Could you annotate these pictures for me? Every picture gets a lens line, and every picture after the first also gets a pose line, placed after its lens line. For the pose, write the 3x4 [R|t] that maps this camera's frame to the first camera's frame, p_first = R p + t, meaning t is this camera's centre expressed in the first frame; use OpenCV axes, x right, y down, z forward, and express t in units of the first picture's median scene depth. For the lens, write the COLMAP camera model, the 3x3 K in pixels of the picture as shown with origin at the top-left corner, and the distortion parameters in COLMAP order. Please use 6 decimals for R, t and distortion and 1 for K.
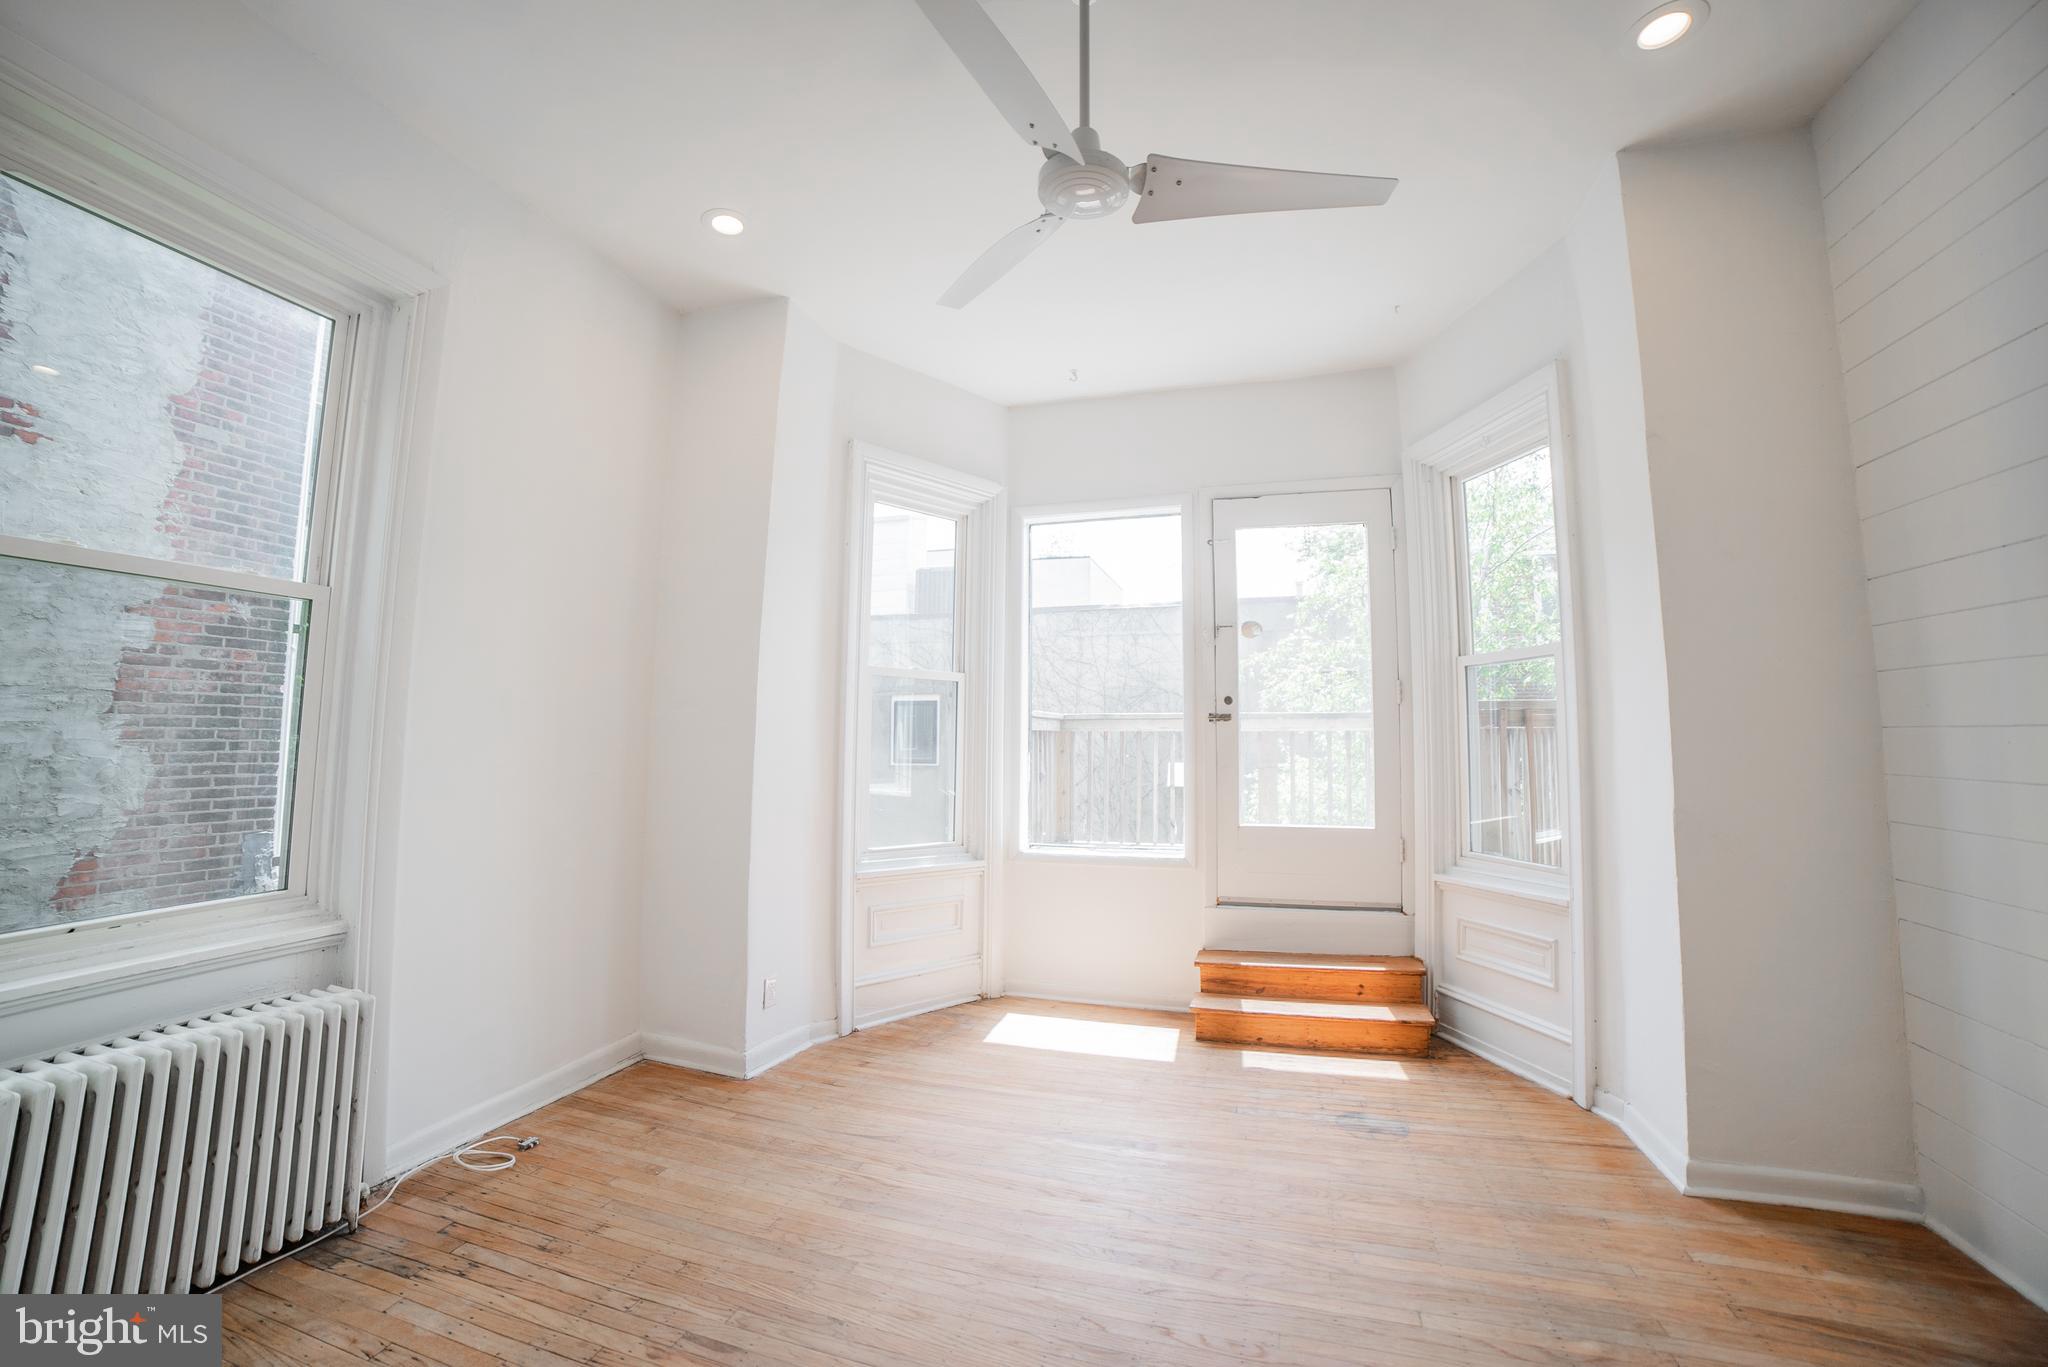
lens RADIAL K [[831.9, 0, 1023.1], [0, 831.9, 665.2], [0, 0, 1]] dist [-0.102952, 0.034443]
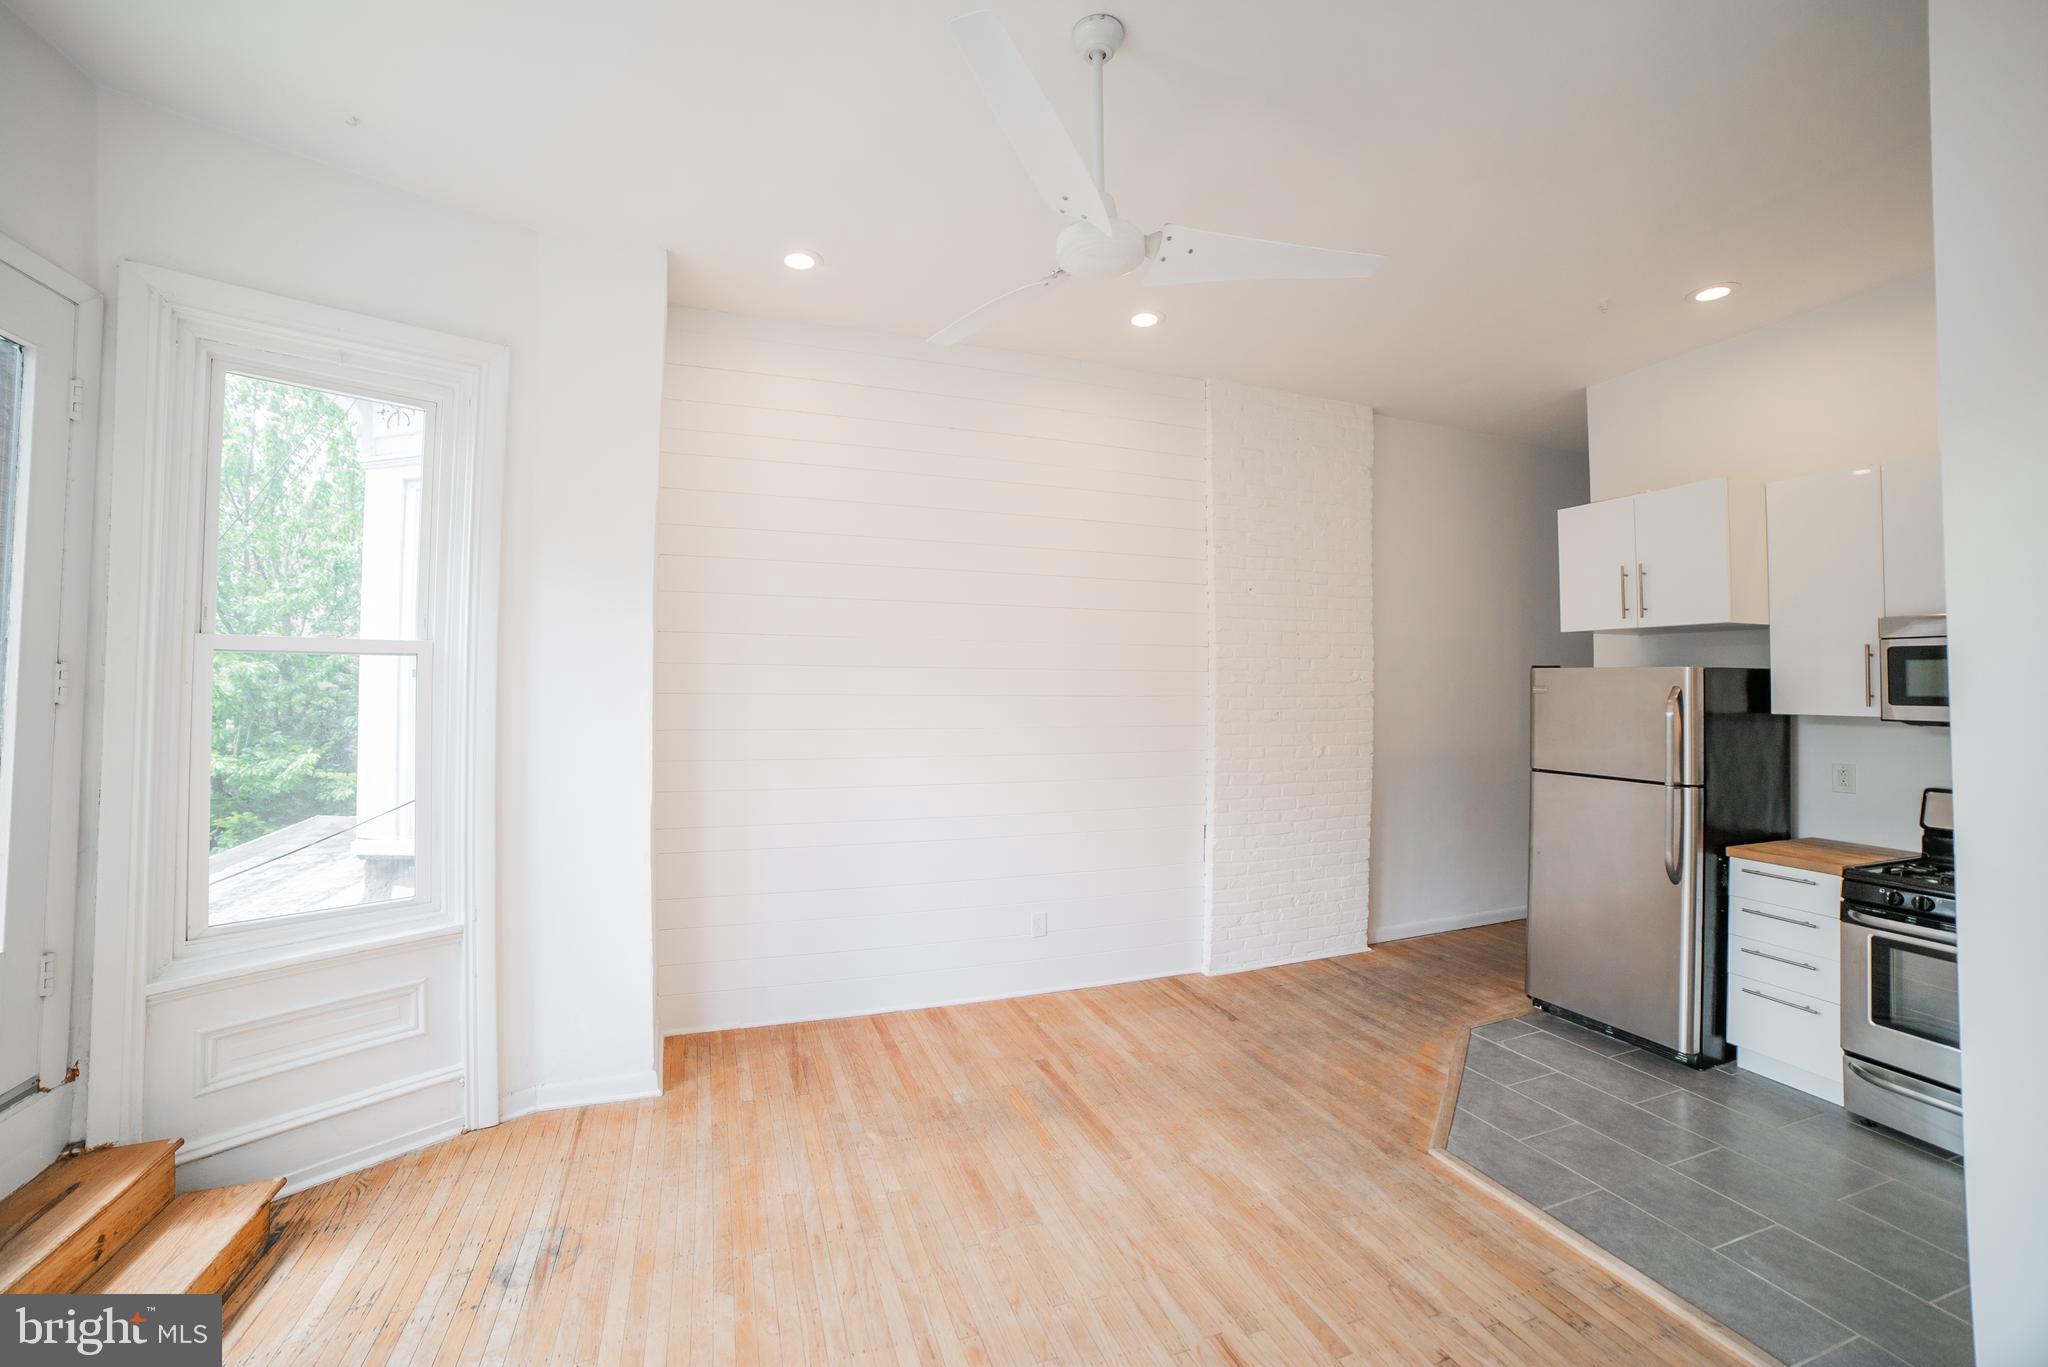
lens RADIAL K [[809.2, 0, 1021.2], [0, 809.2, 675.9], [0, 0, 1]] dist [-0.095493, 0.029980]
pose [[-0.601350, 0.005421, 0.798967, -0.357723], [-0.077851, 0.994821, -0.065345, 0.012342], [-0.795184, -0.101495, -0.597814, 0.874771]]
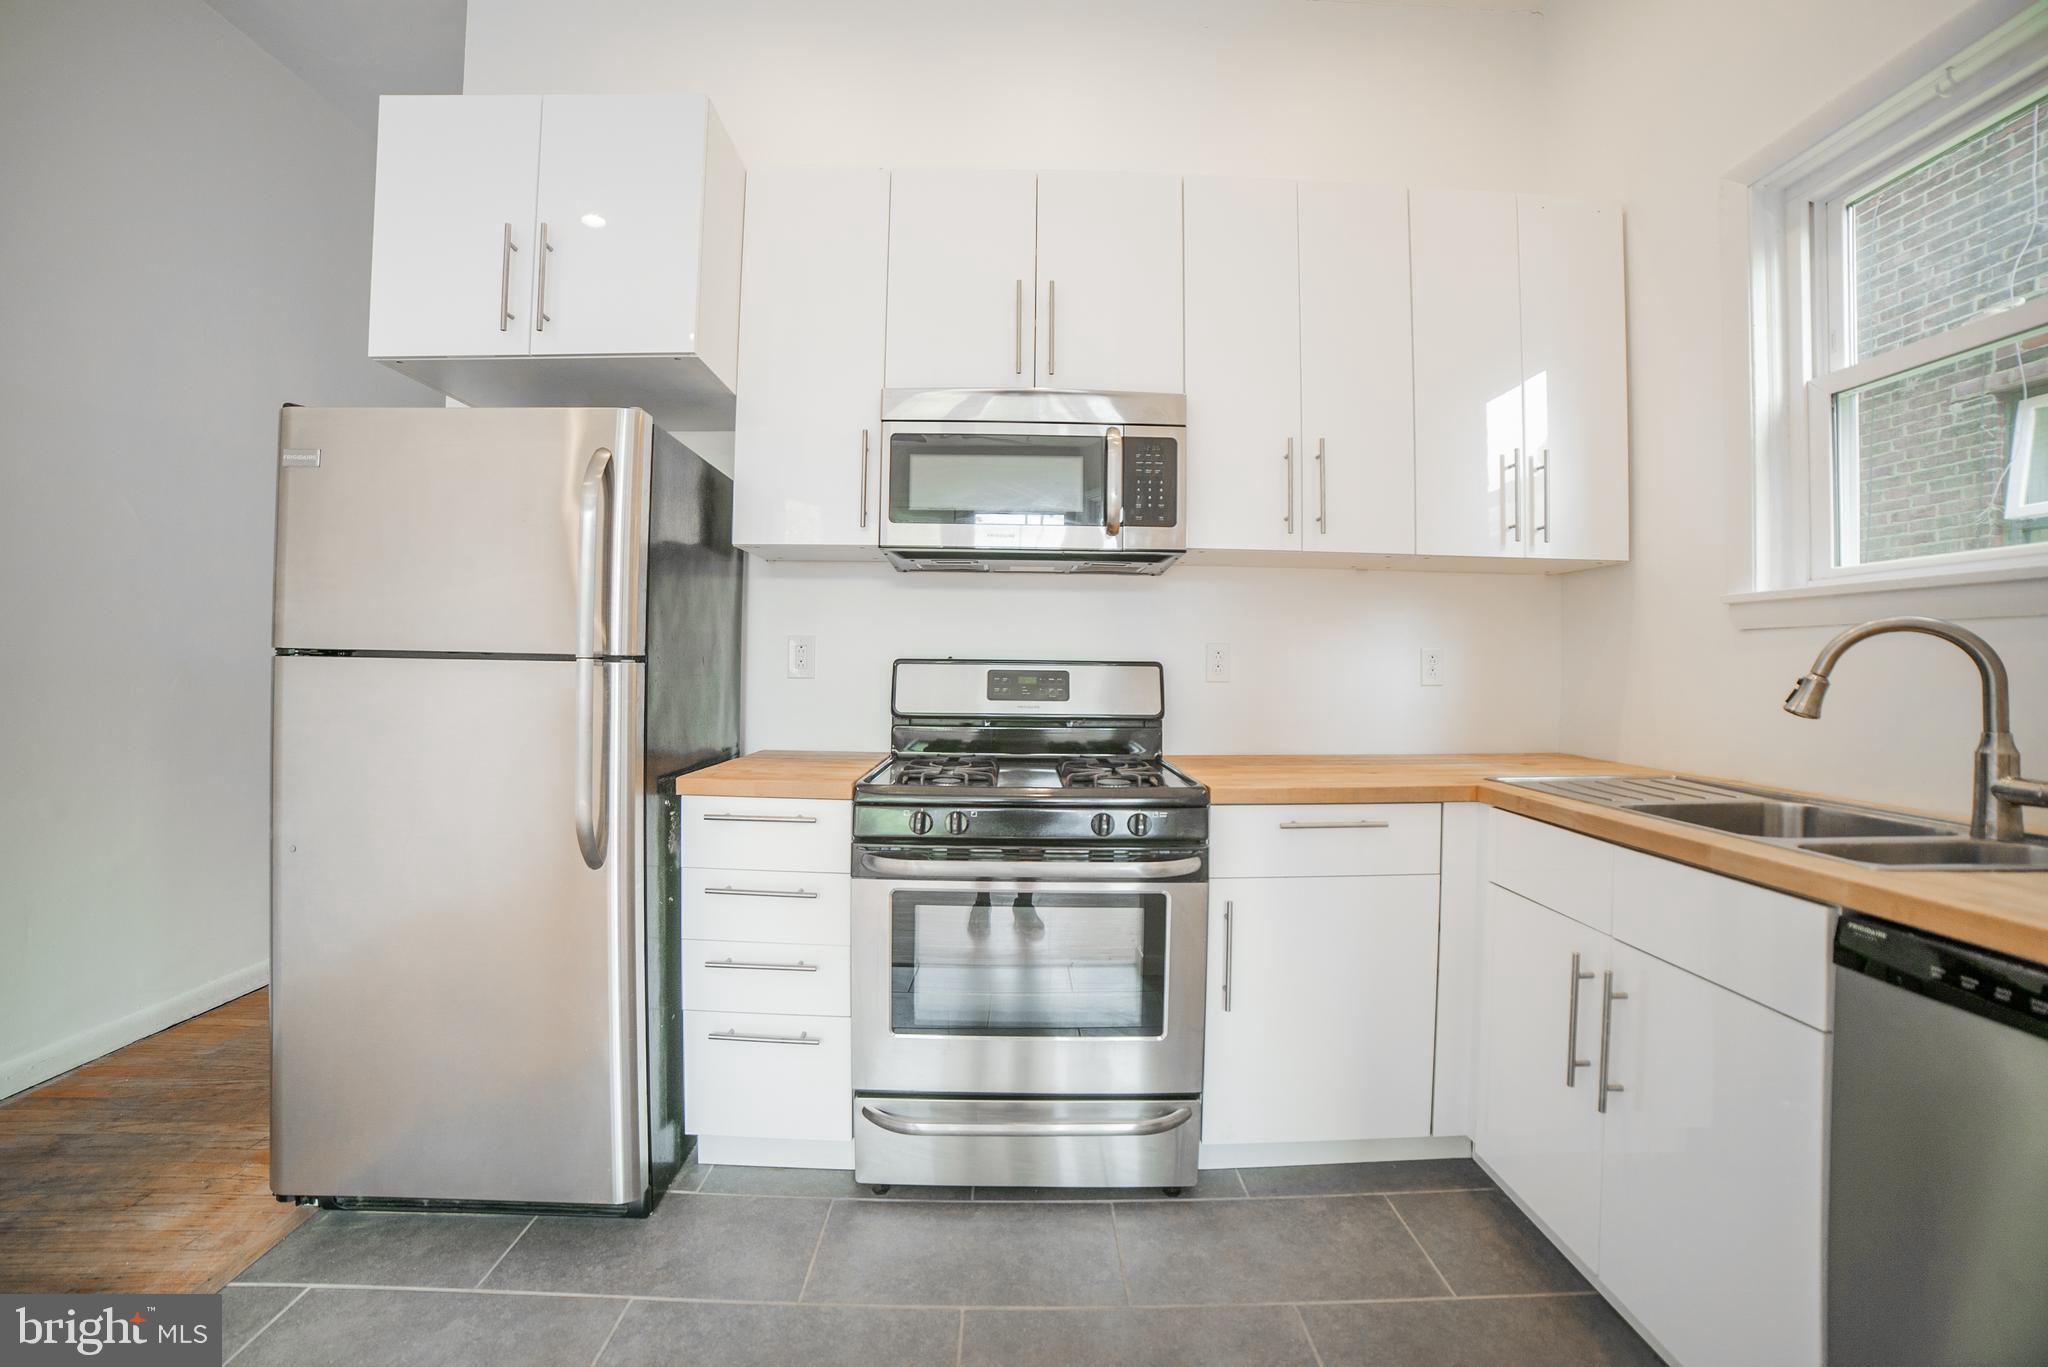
lens RADIAL K [[831.9, 0, 1023.1], [0, 831.9, 665.2], [0, 0, 1]] dist [-0.102952, 0.034443]
pose [[-0.949098, -0.018311, -0.314449, -0.186900], [0.009746, 0.996124, -0.087422, 0.066099], [0.314831, -0.086037, -0.945240, 0.216343]]
